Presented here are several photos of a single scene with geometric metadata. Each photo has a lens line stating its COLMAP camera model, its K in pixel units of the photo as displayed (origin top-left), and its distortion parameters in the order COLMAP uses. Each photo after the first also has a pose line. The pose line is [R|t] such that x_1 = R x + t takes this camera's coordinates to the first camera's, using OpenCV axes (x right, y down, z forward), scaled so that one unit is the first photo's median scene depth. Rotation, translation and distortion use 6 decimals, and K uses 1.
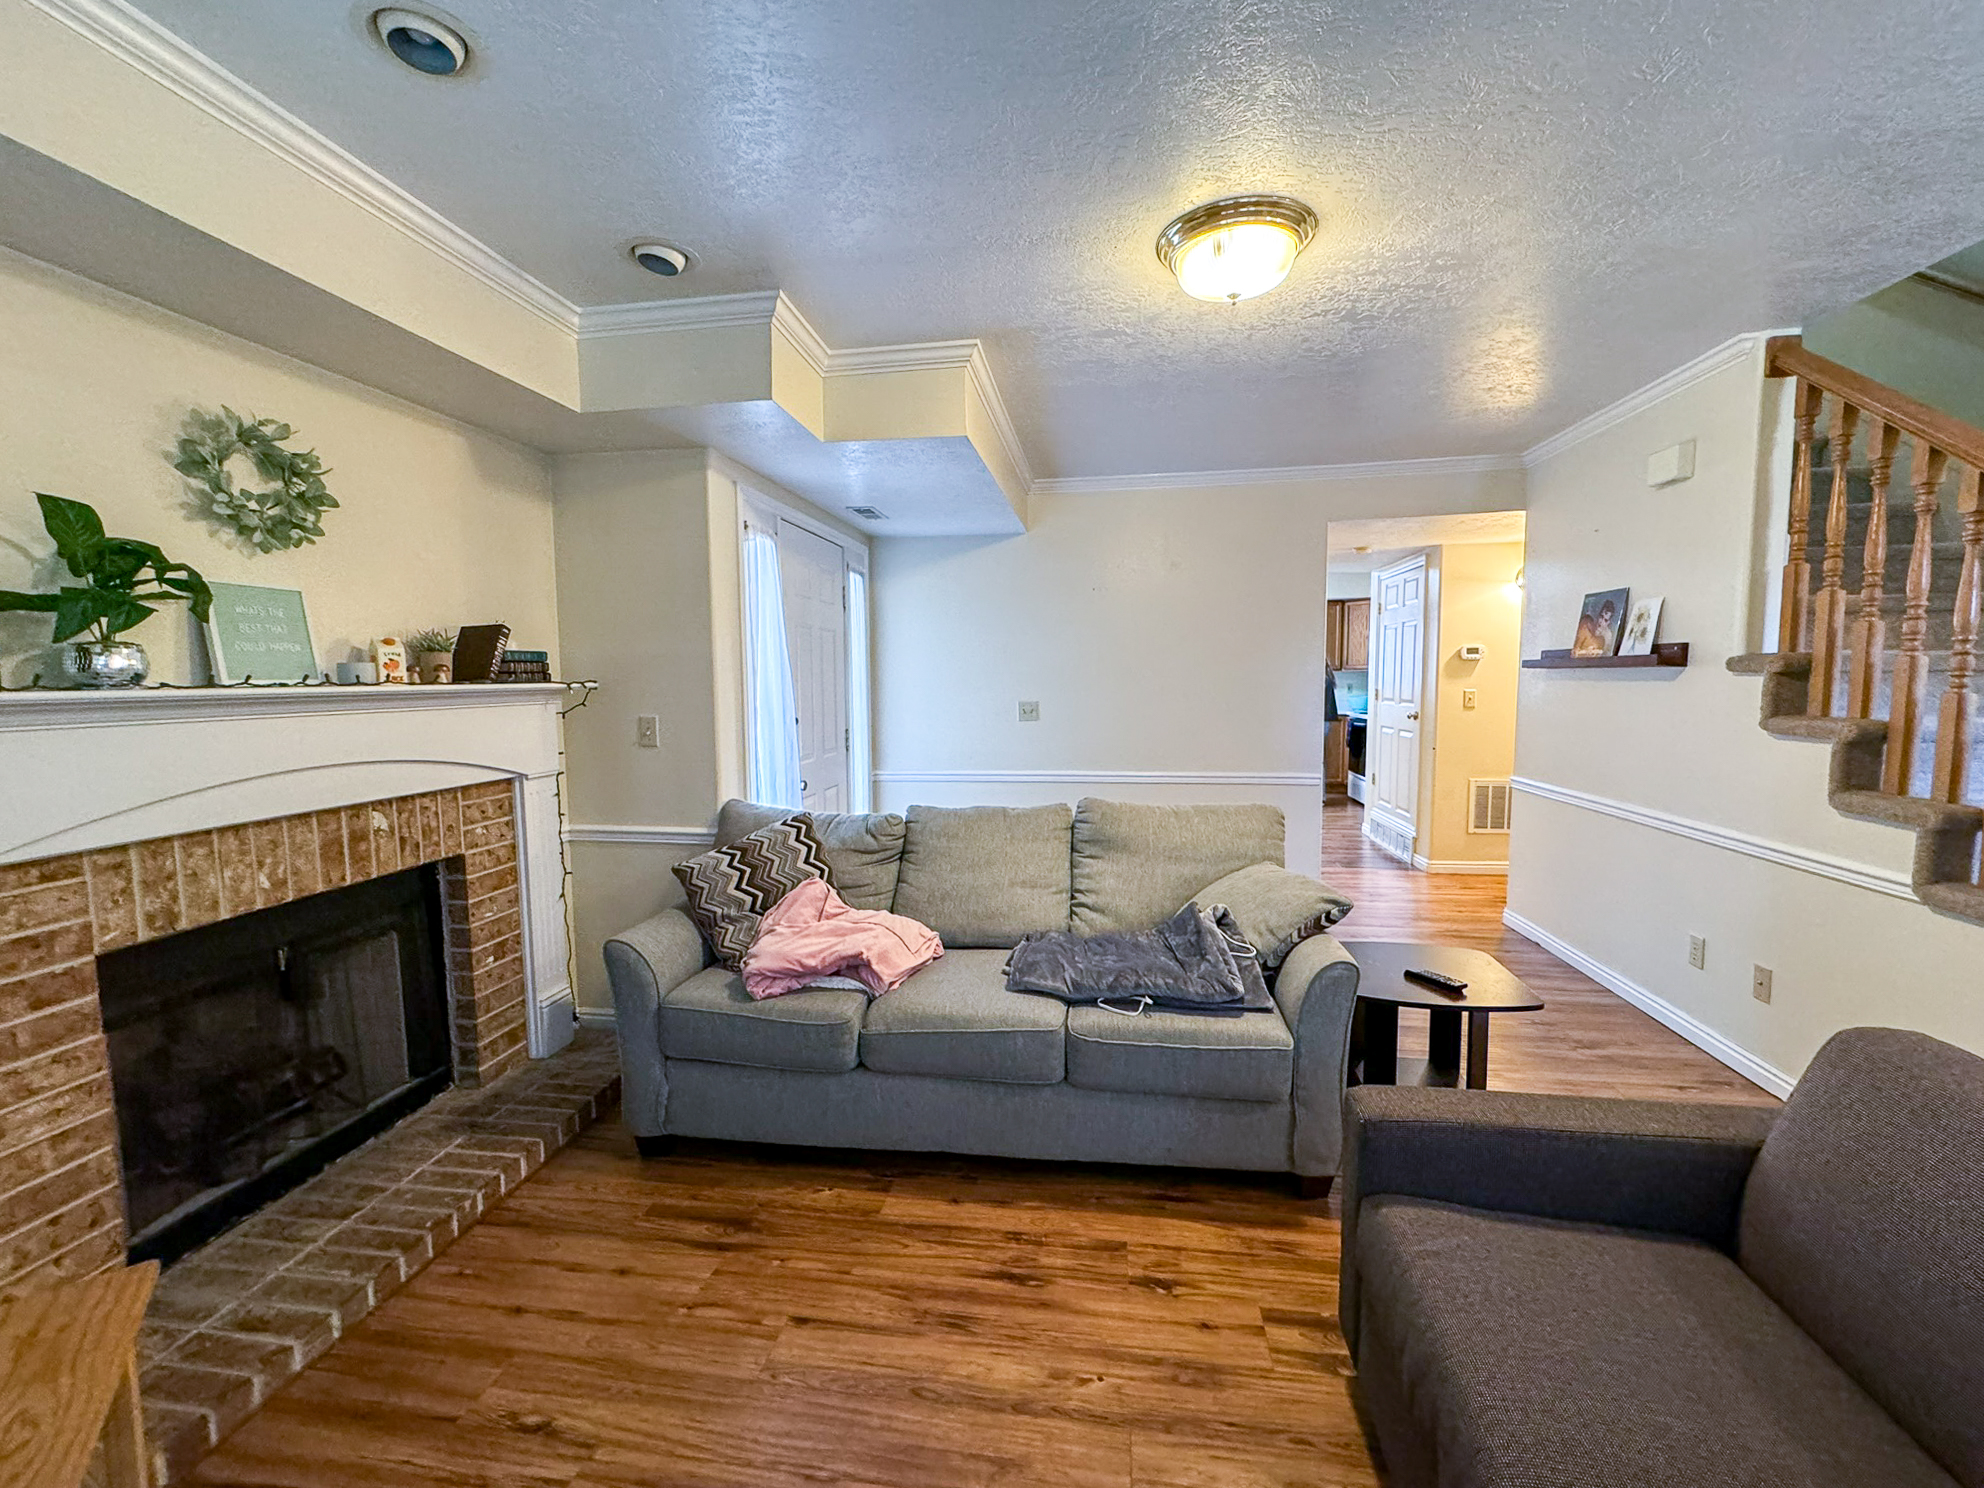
lens RADIAL K [[812.7, 0, 985.4], [0, 812.7, 745.0], [0, 0, 1]] dist [-0.000918, 0.000329]
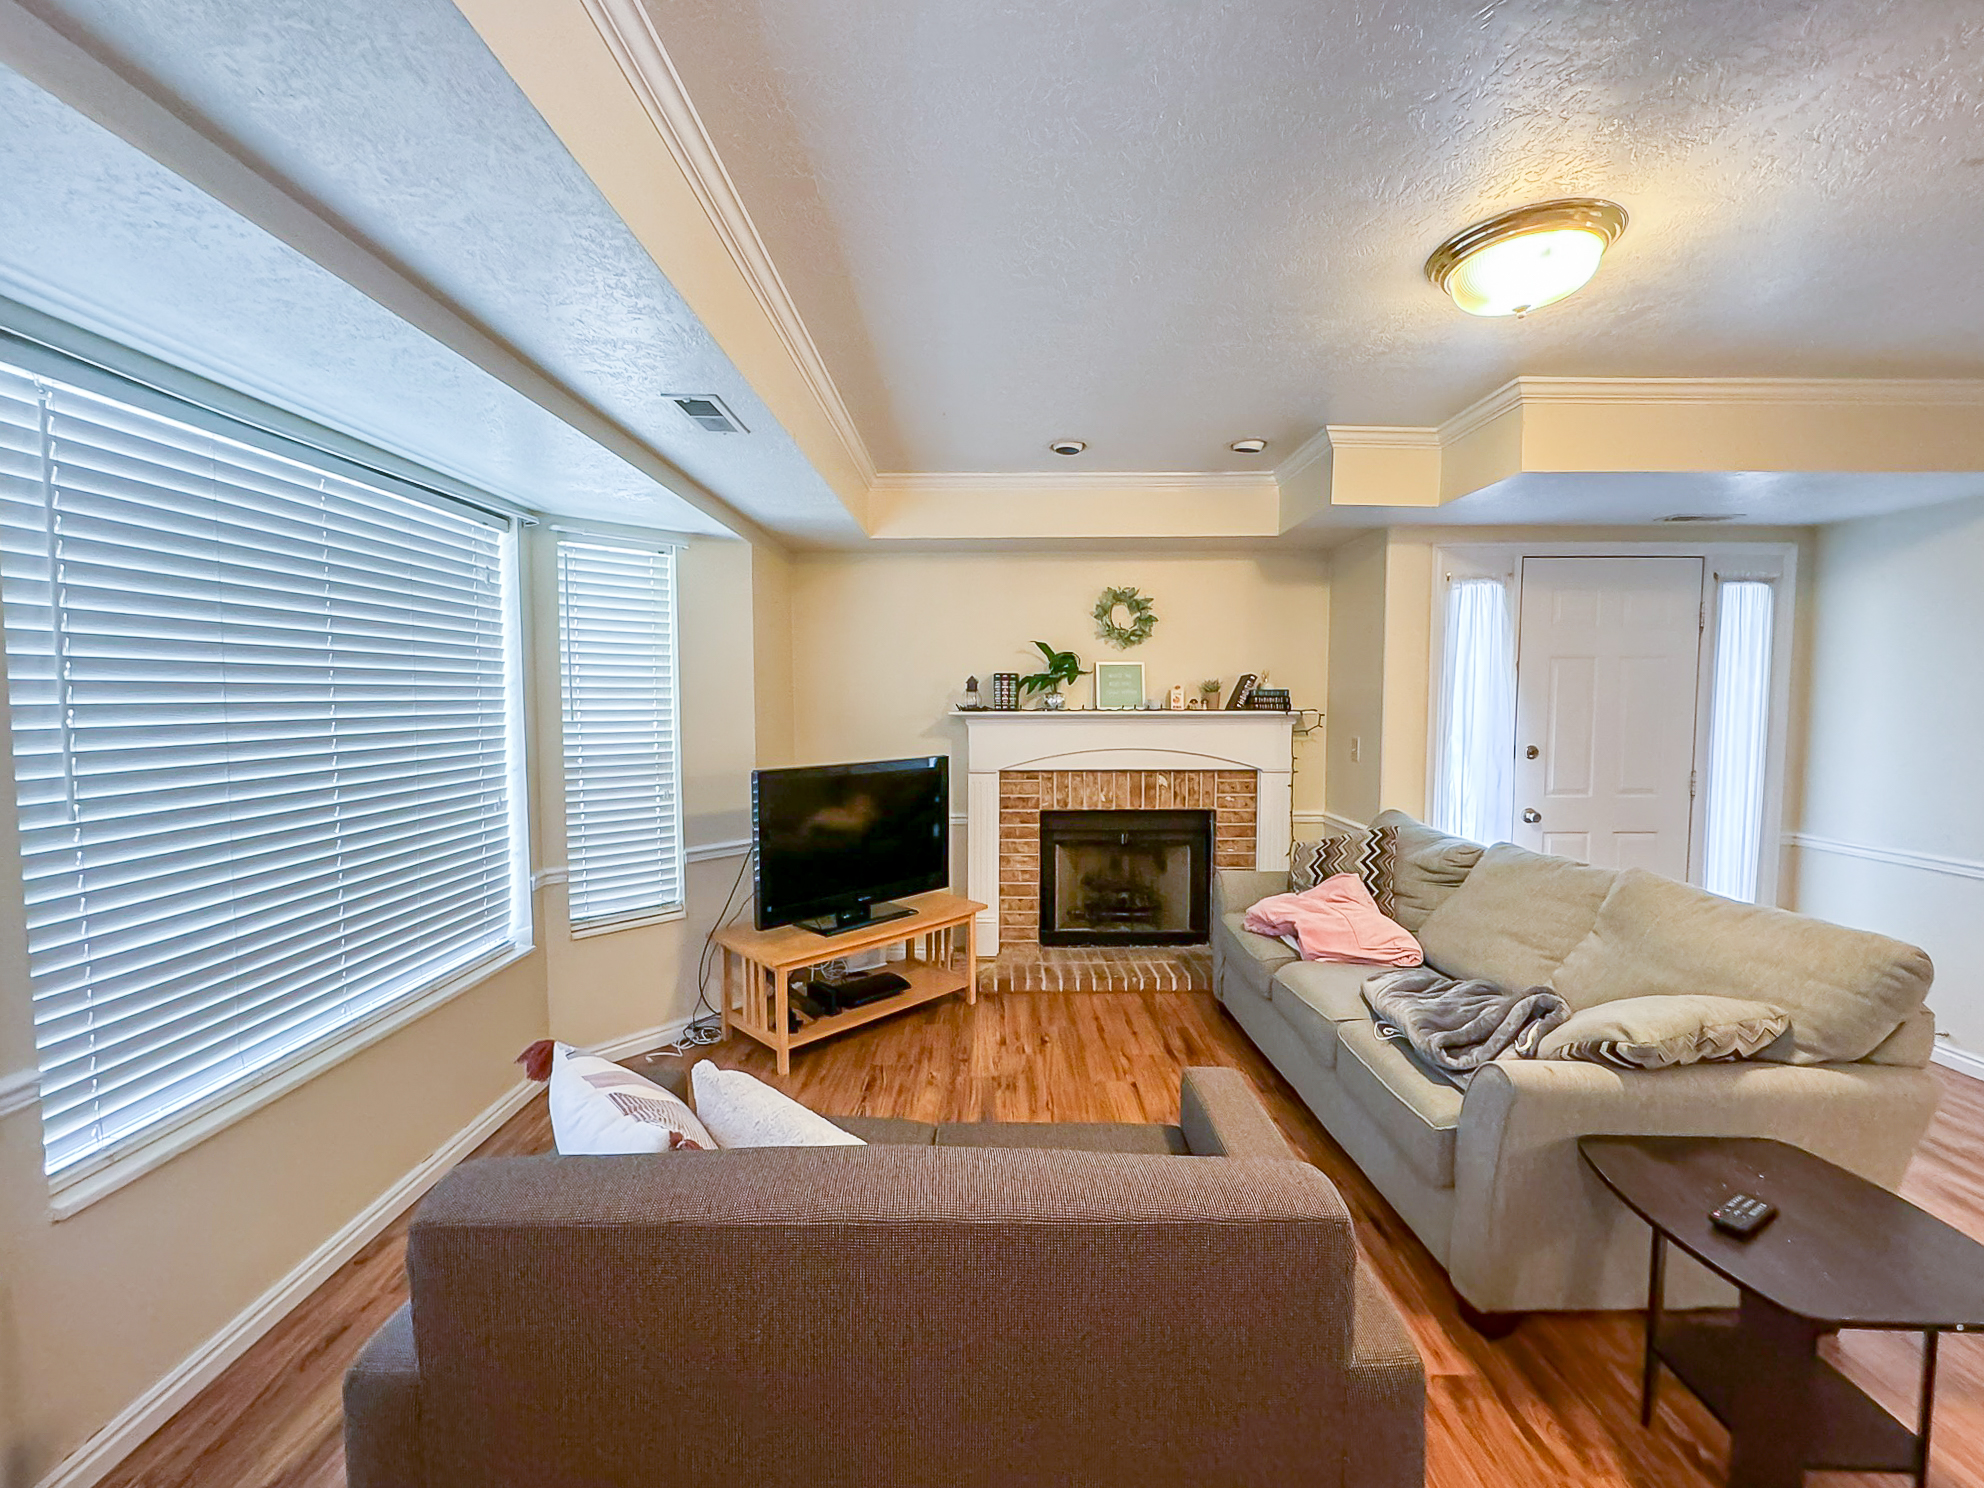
lens RADIAL K [[812.7, 0, 985.4], [0, 812.7, 745.0], [0, 0, 1]] dist [-0.000918, 0.000329]
pose [[0.157689, 0.073344, -0.984761, 1.062743], [-0.082532, 0.994728, 0.060870, -0.072484], [0.984034, 0.071675, 0.162910, 0.264836]]
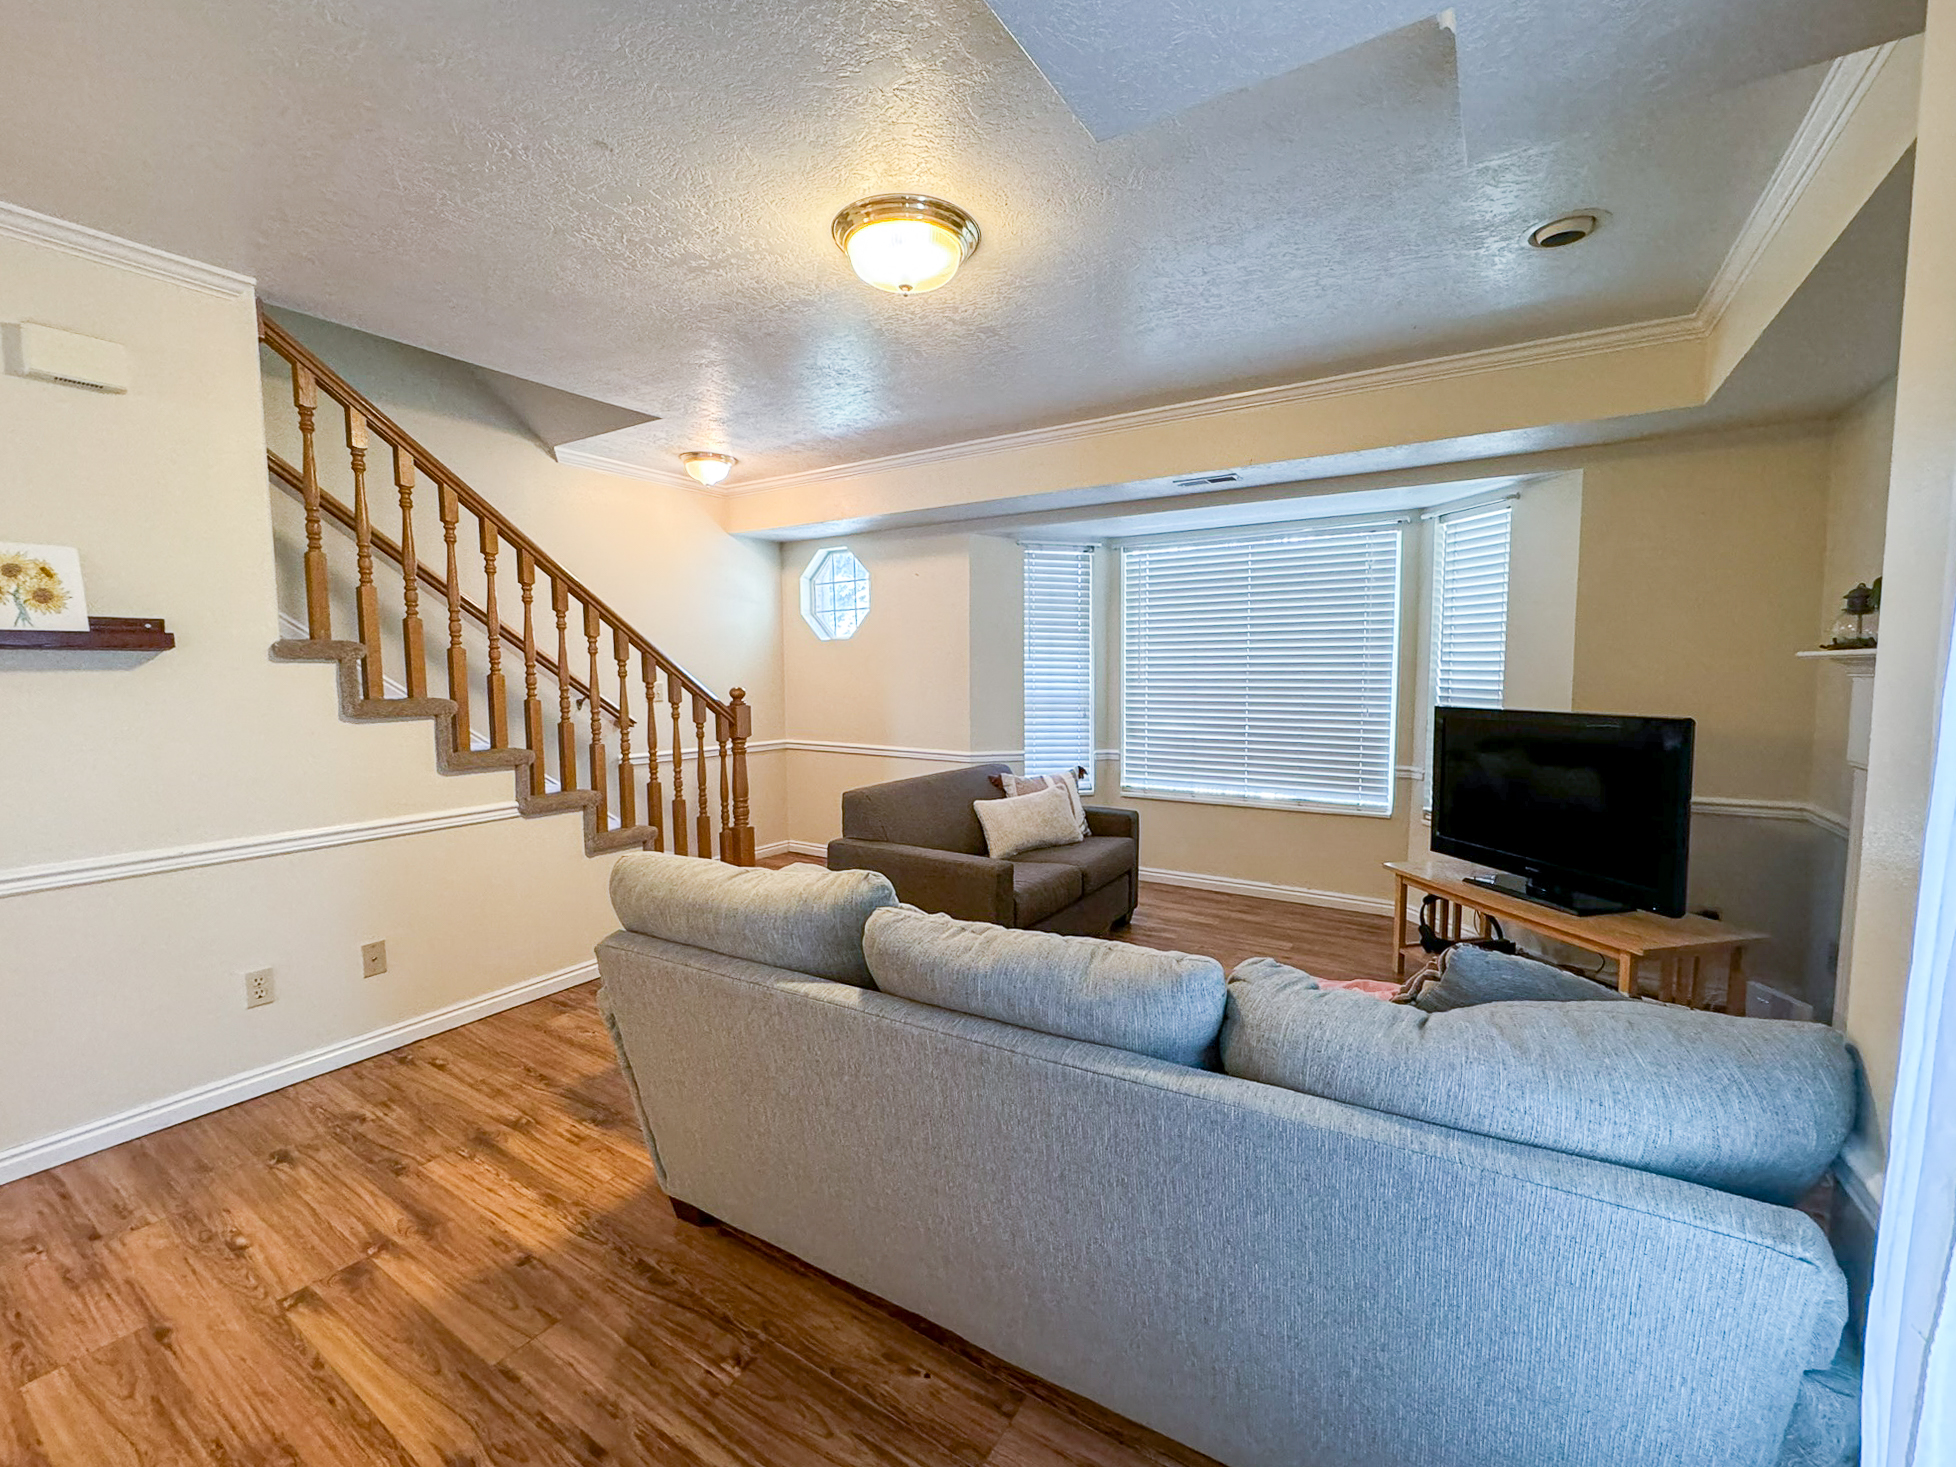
lens RADIAL K [[822.2, 0, 988.1], [0, 822.2, 731.8], [0, 0, 1]] dist [-0.001366, -0.000645]
pose [[-0.919575, -0.016318, 0.392576, -0.205992], [0.047091, 0.987358, 0.151350, -0.135975], [-0.390083, 0.157664, -0.907181, 1.871748]]
